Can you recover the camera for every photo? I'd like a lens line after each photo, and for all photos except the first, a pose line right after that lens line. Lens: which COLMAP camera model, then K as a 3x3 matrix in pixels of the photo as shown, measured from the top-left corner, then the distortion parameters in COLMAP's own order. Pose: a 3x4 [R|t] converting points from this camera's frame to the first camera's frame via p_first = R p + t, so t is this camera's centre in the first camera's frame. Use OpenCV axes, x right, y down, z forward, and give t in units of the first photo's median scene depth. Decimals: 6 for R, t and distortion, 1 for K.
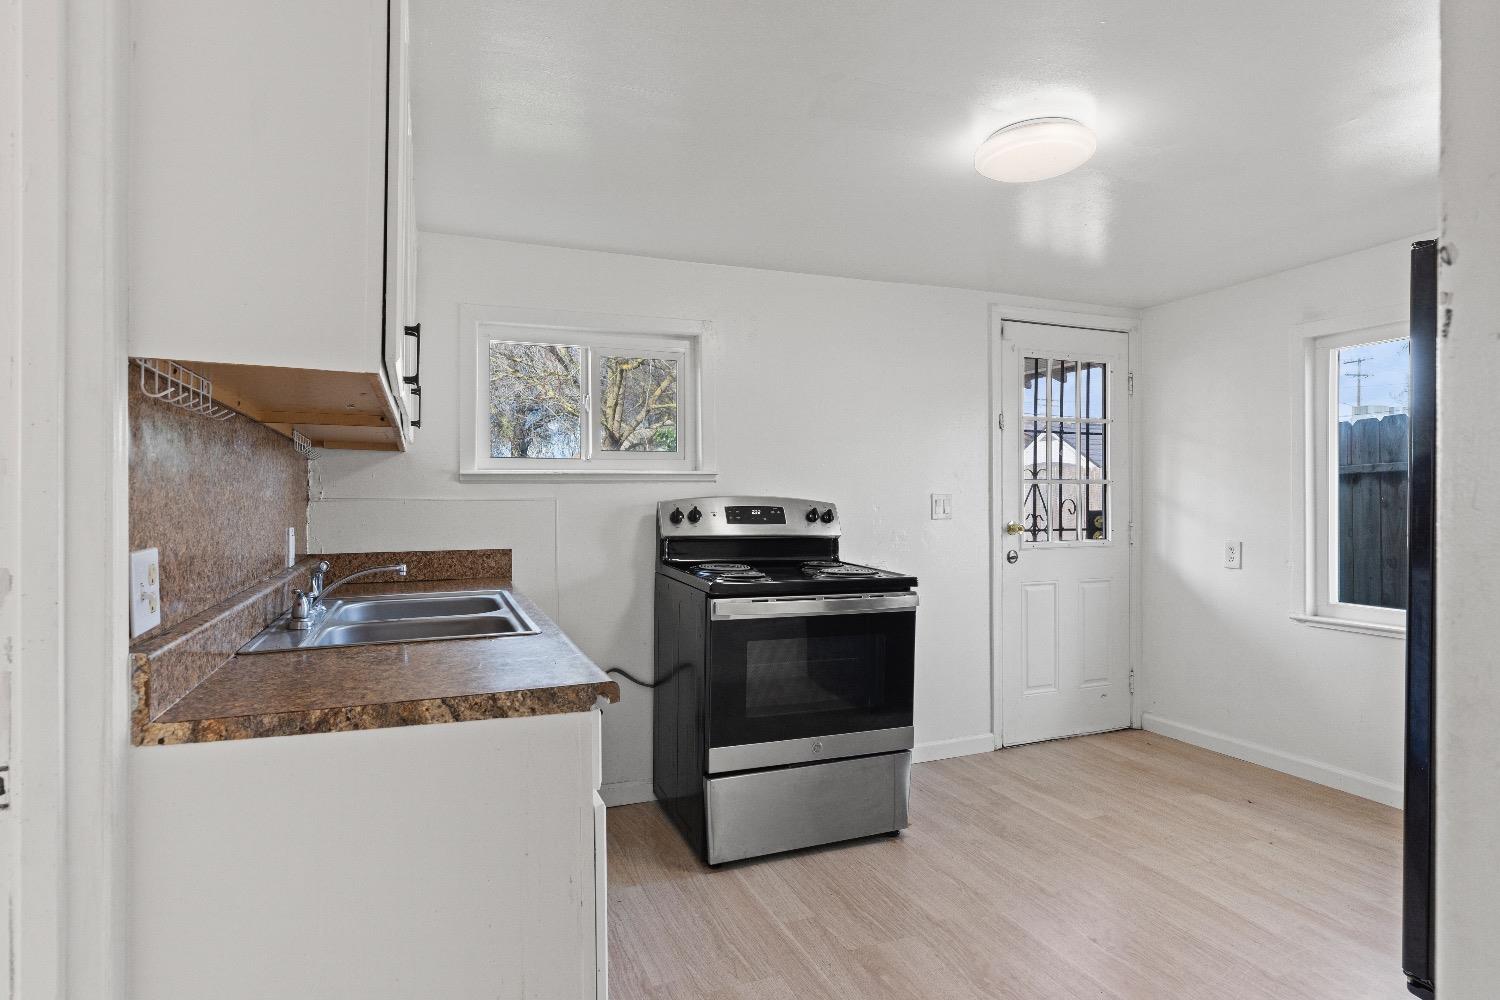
lens RADIAL K [[817.6, 0, 750.7], [0, 817.6, 497.8], [0, 0, 1]] dist [0.003110, -0.000149]
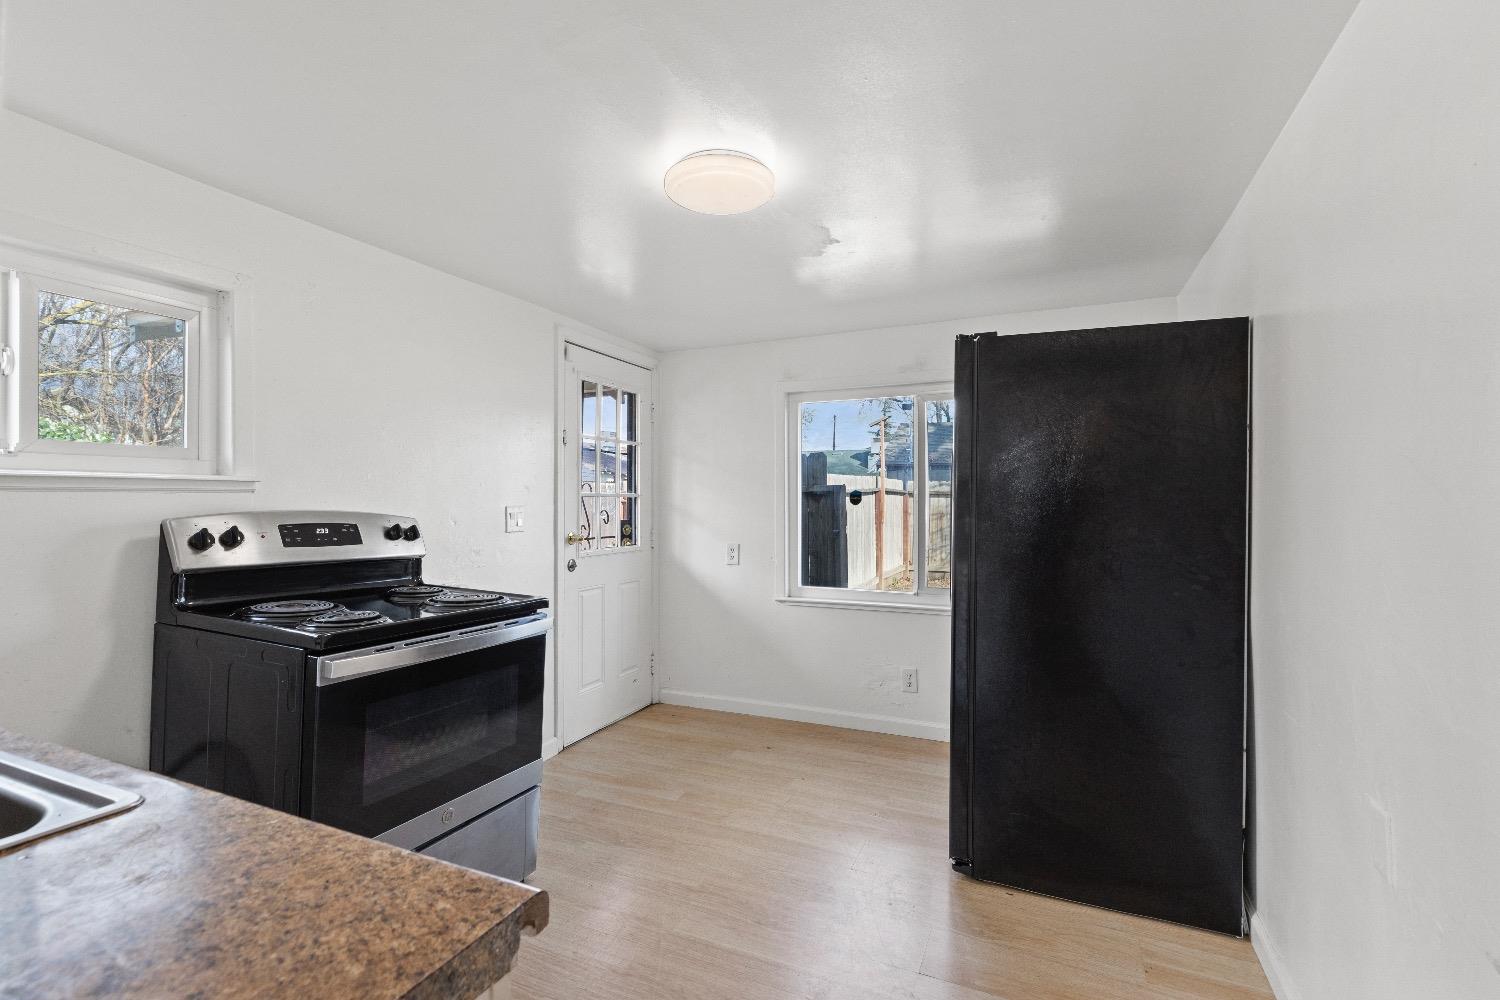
lens RADIAL K [[681.7, 0, 748.8], [0, 681.7, 494.6], [0, 0, 1]] dist [0.002181, -0.000539]
pose [[0.719090, 0.013787, 0.694780, -0.151033], [-0.006660, 0.999894, -0.012948, -0.011328], [-0.694885, 0.004684, 0.719106, 0.234879]]
